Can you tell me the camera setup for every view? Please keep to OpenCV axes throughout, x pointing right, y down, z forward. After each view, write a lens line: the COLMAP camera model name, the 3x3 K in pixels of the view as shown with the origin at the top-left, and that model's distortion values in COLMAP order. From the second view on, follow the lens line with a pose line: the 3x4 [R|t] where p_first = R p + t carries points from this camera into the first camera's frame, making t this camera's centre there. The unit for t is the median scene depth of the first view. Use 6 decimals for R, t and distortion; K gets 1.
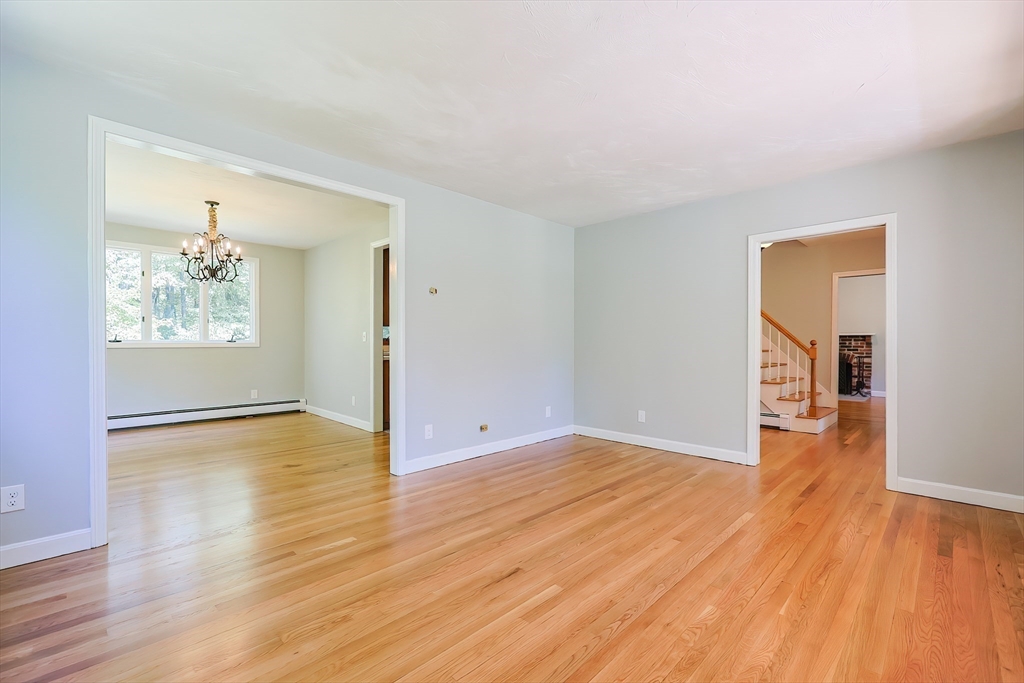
lens RADIAL K [[445.4, 0, 517.7], [0, 445.4, 346.2], [0, 0, 1]] dist [-0.000826, -0.000113]
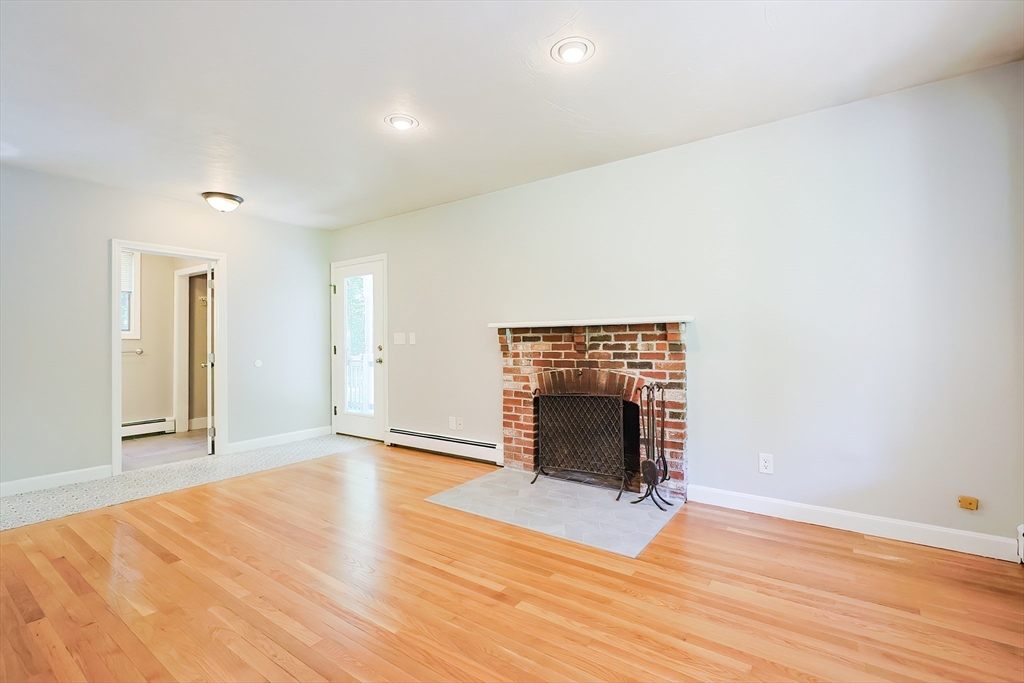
lens RADIAL K [[445.3, 0, 515.1], [0, 445.3, 339.1], [0, 0, 1]] dist [-0.000599, -0.000012]
pose [[0.987038, -0.005008, 0.160407, 0.610526], [0.009120, 0.999648, -0.024909, -0.004498], [-0.160225, 0.026049, 0.986737, 0.681257]]
